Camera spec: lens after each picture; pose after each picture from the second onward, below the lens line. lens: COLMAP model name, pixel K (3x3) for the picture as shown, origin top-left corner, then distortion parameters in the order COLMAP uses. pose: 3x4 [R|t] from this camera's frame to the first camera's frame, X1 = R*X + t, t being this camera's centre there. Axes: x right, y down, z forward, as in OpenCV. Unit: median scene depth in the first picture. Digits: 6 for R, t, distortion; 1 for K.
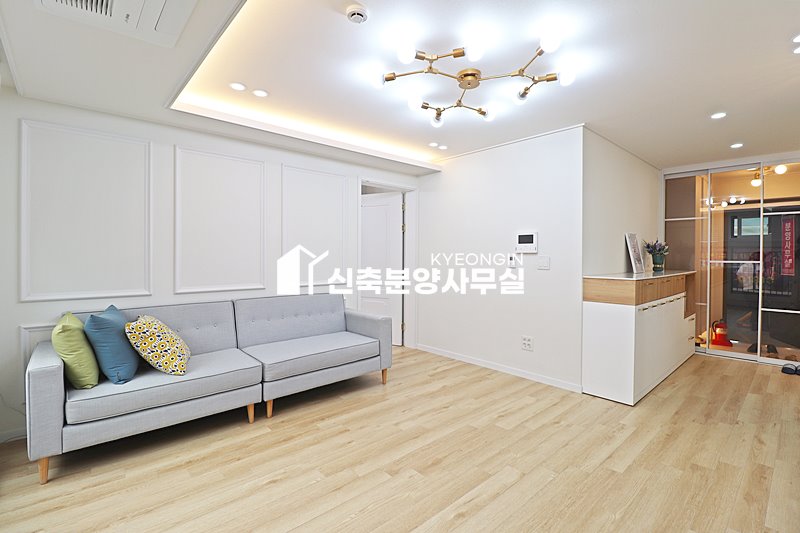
lens RADIAL K [[369.7, 0, 399.0], [0, 369.7, 263.4], [0, 0, 1]] dist [-0.004391, -0.009617]
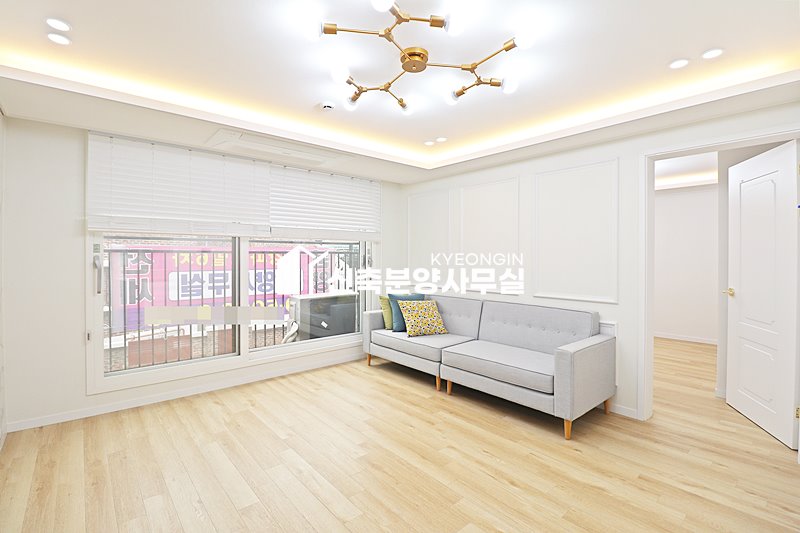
lens RADIAL K [[369.7, 0, 397.6], [0, 369.7, 260.3], [0, 0, 1]] dist [-0.004391, -0.009617]
pose [[-0.022994, 0.001507, -0.999734, 0.922871], [-0.026960, 0.999634, 0.002127, -0.033129], [0.999372, 0.027002, -0.022945, 0.871920]]
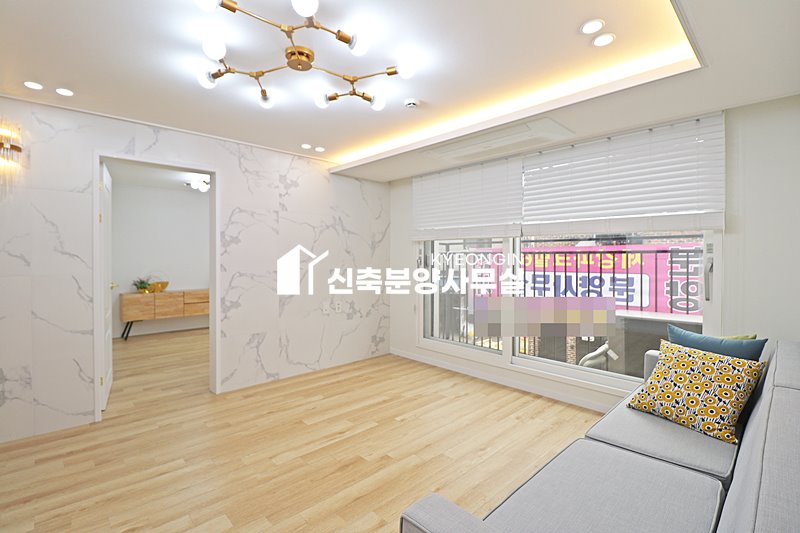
lens RADIAL K [[369.7, 0, 395.3], [0, 369.7, 263.3], [0, 0, 1]] dist [-0.004391, -0.009617]
pose [[-0.999732, -0.008176, -0.021681, -0.012068], [-0.009075, 0.999089, 0.041706, -0.061100], [0.021320, 0.041891, -0.998895, 1.638889]]
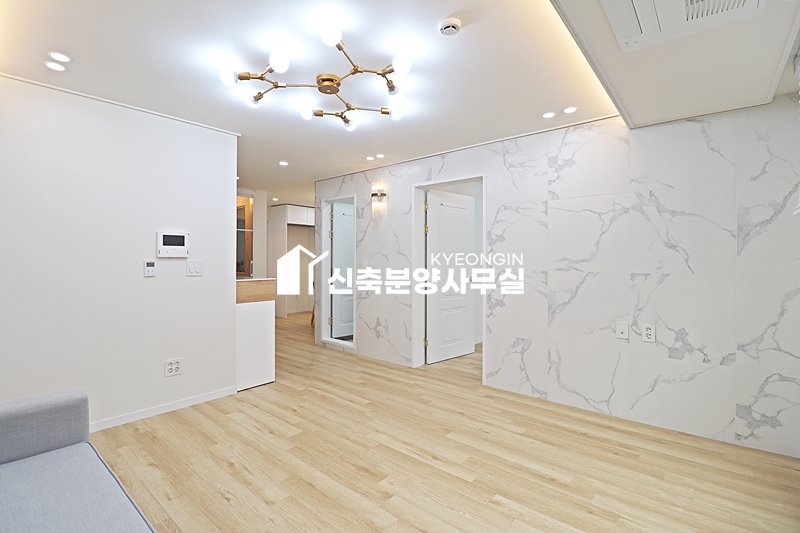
lens RADIAL K [[369.7, 0, 399.7], [0, 369.7, 258.9], [0, 0, 1]] dist [-0.004391, -0.009617]
pose [[-0.141089, -0.005051, 0.989984, -0.728400], [0.019820, 0.999772, 0.007925, -0.027885], [-0.989798, 0.020739, -0.140957, 0.842583]]
